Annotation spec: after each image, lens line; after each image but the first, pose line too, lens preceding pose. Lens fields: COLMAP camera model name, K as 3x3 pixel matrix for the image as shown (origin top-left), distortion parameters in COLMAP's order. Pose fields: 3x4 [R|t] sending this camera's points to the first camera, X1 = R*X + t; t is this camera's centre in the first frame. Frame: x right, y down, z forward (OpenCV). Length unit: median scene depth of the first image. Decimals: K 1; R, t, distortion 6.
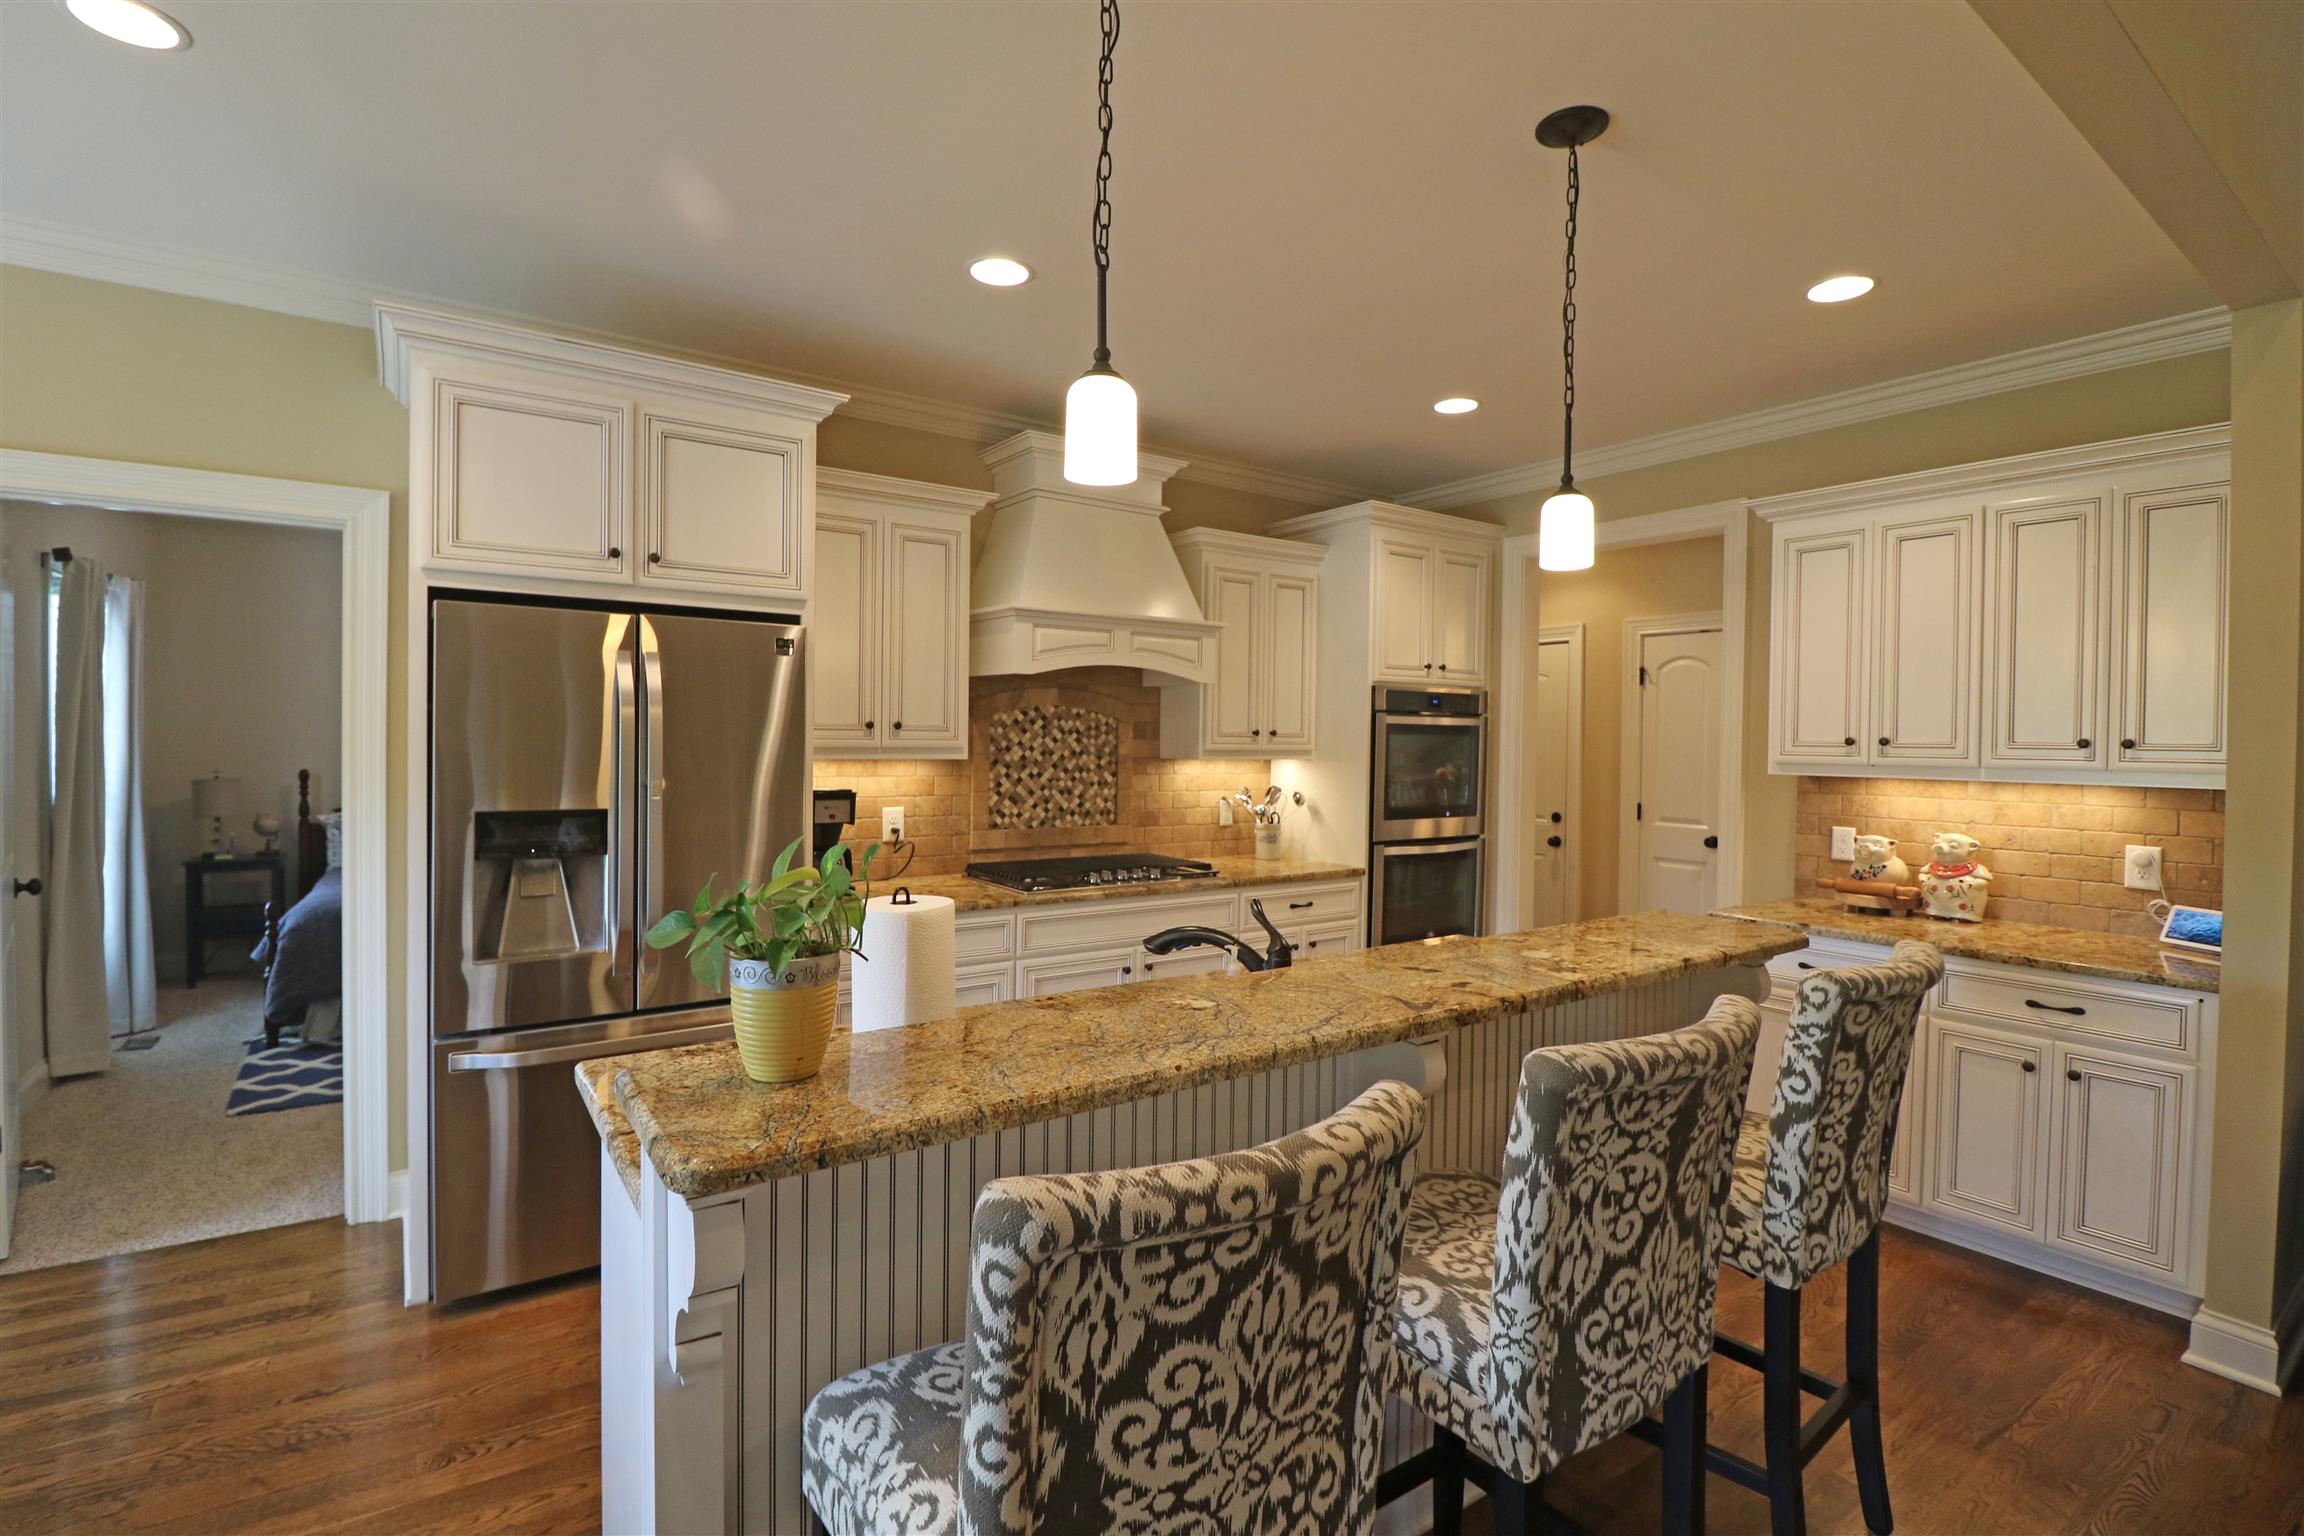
lens RADIAL K [[1067.4, 0, 1162.6], [0, 1067.4, 767.8], [0, 0, 1]] dist [-0.004692, -0.011084]
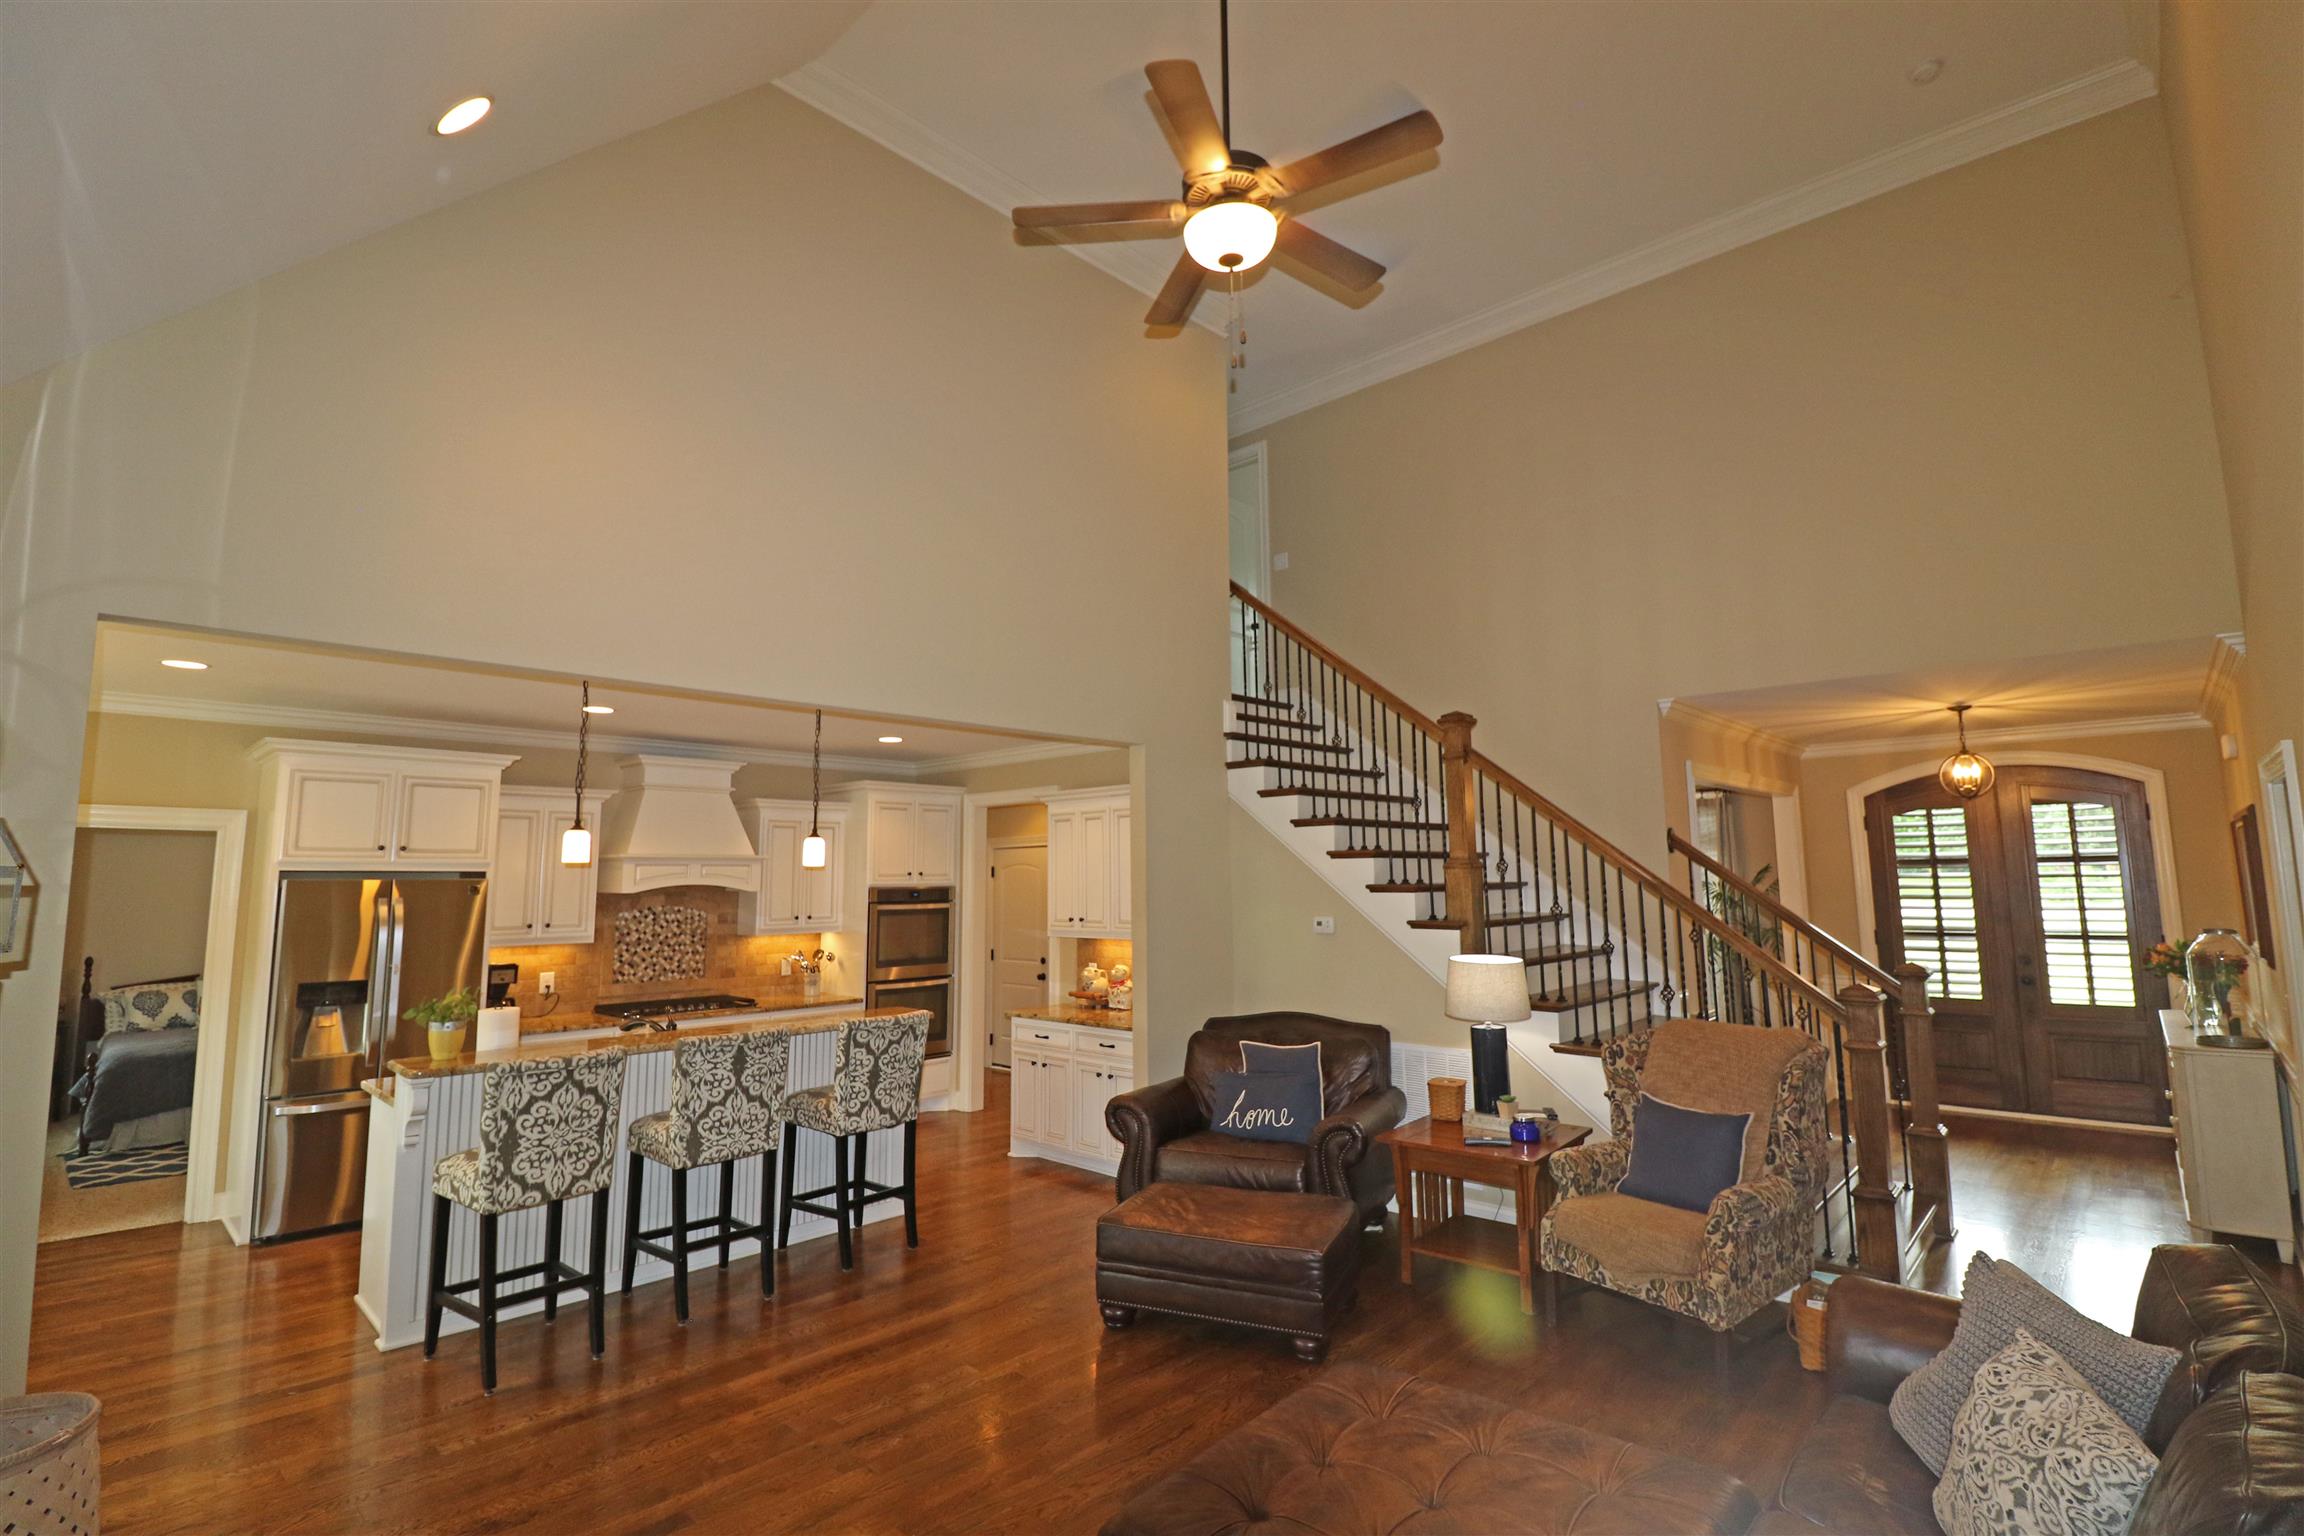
lens RADIAL K [[1067.4, 0, 1169.2], [0, 1067.4, 755.3], [0, 0, 1]] dist [-0.004692, -0.011084]
pose [[0.979361, 0.000019, 0.202117, 0.341821], [0.029227, 0.989476, -0.141713, -0.033177], [-0.199993, 0.144695, 0.969054, -0.807290]]
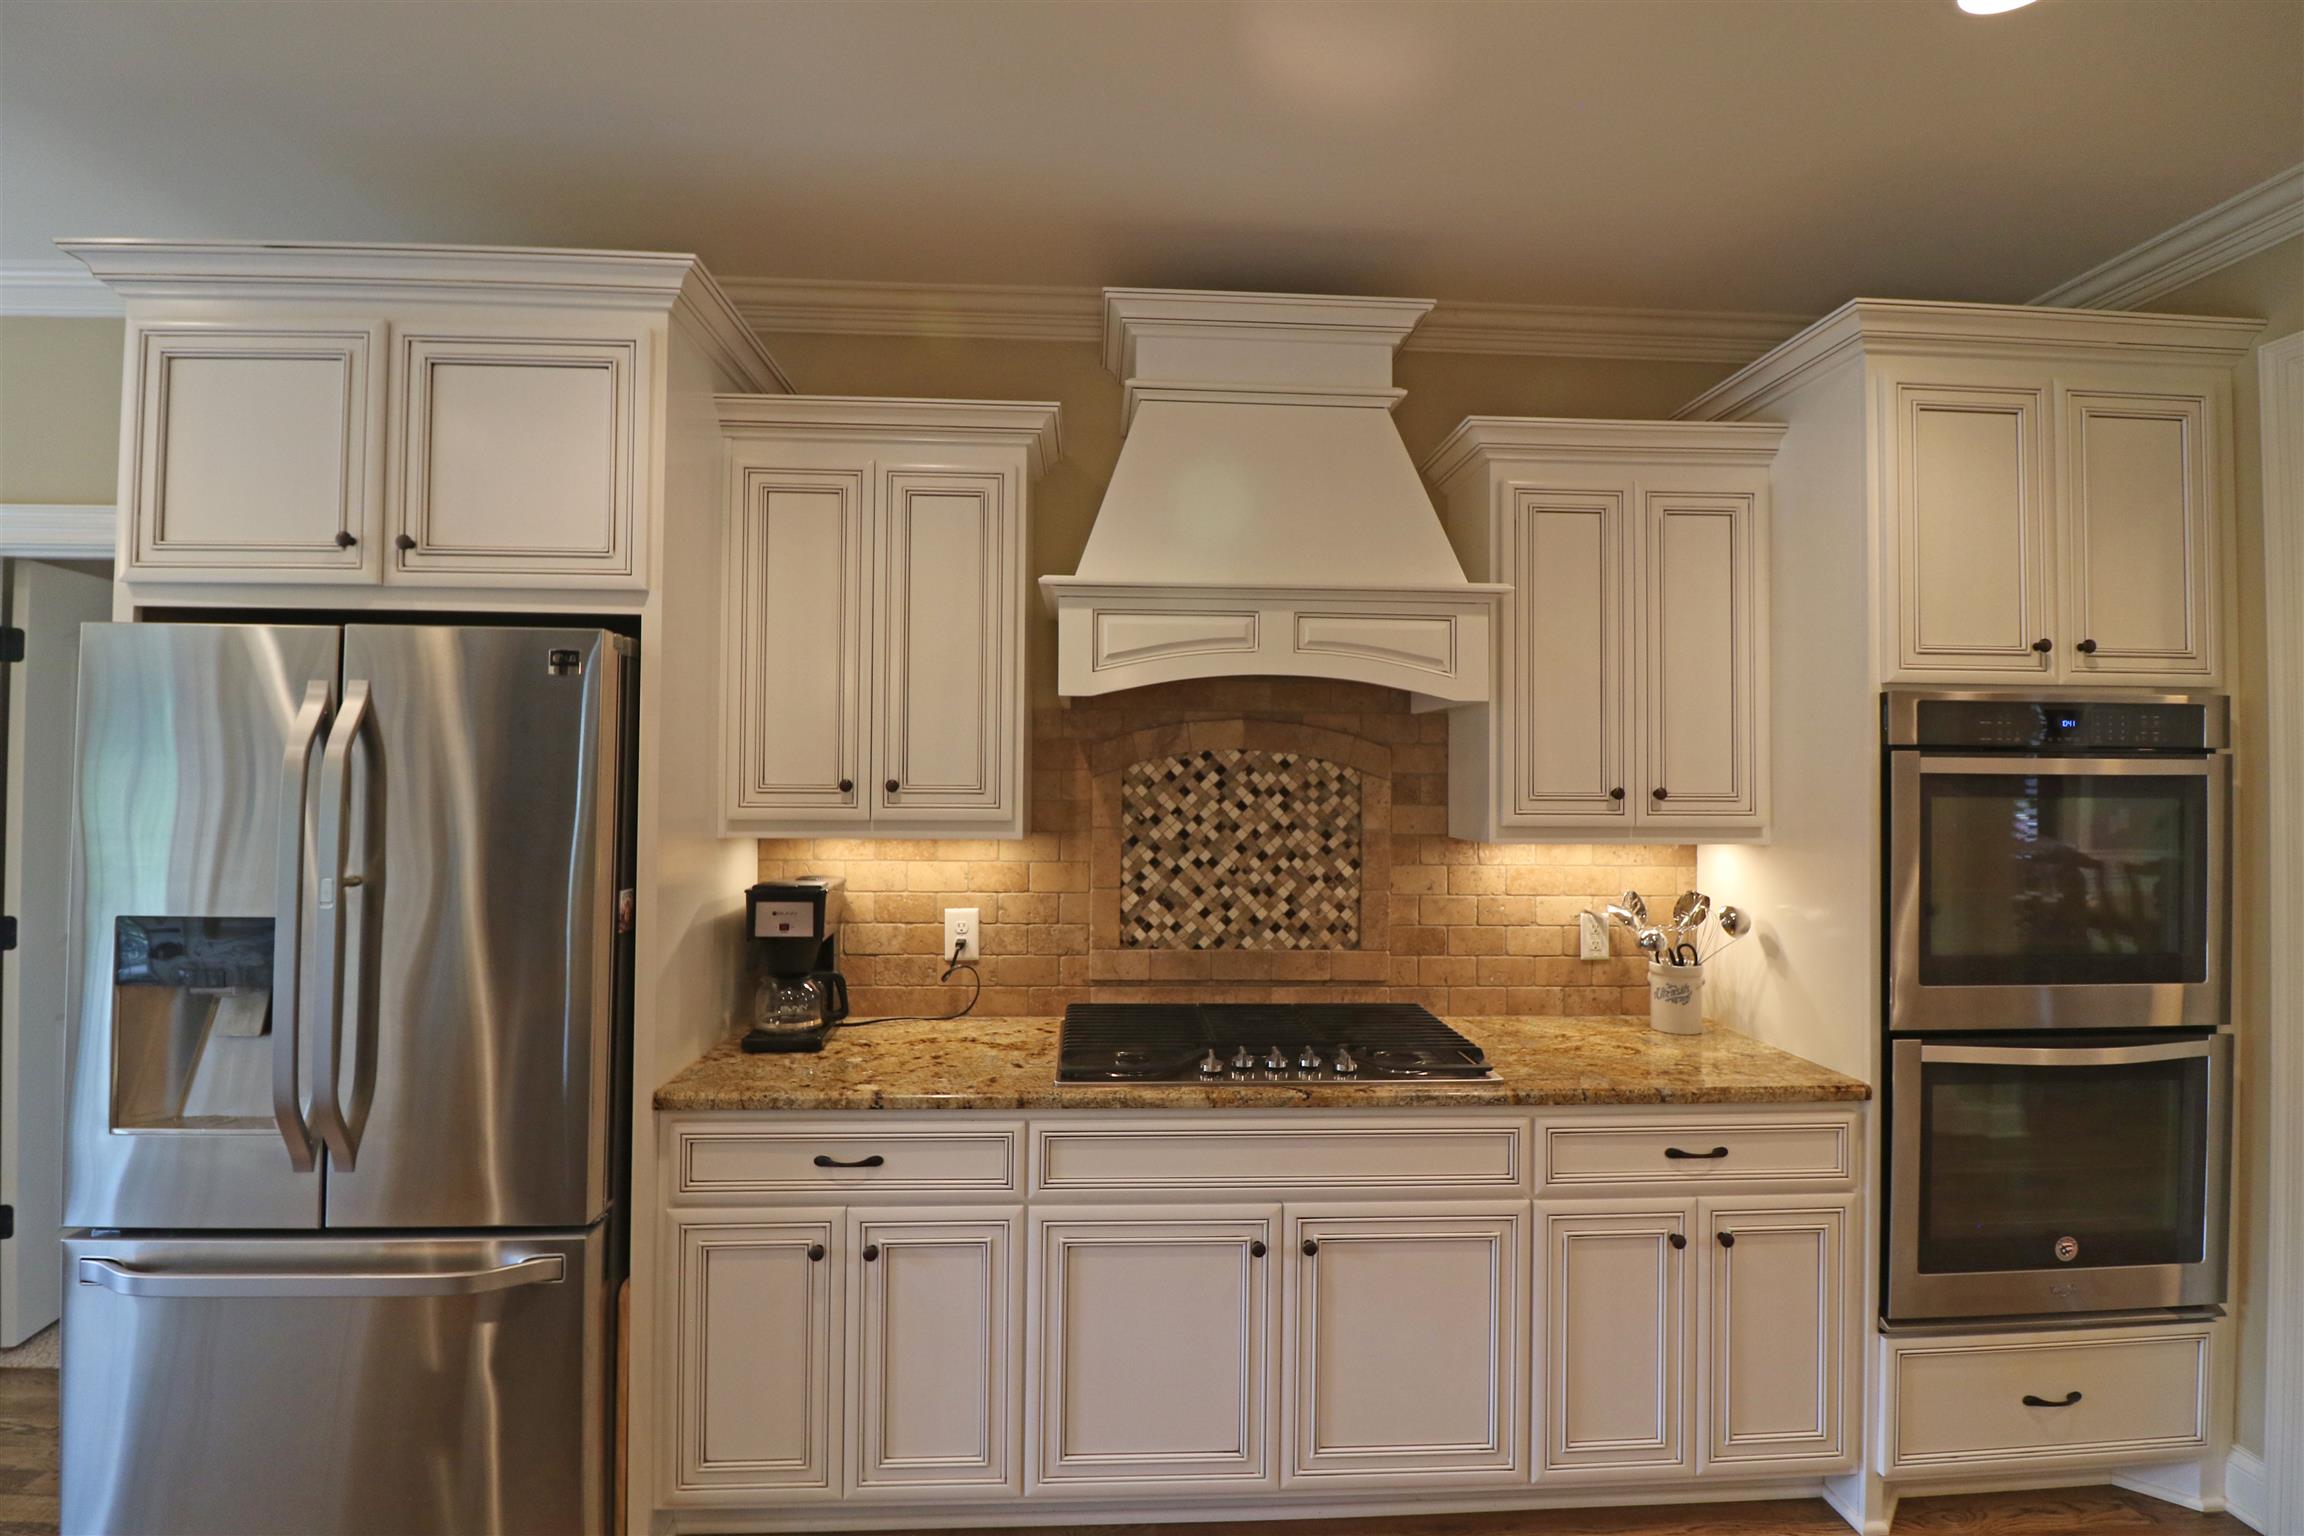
lens RADIAL K [[1067.4, 0, 1154.8], [0, 1067.4, 757.8], [0, 0, 1]] dist [-0.004692, -0.011084]
pose [[0.844046, -0.016380, -0.536020, 0.189129], [-0.012961, 0.998618, -0.050926, -0.022148], [0.536114, 0.049932, 0.842668, 0.468580]]
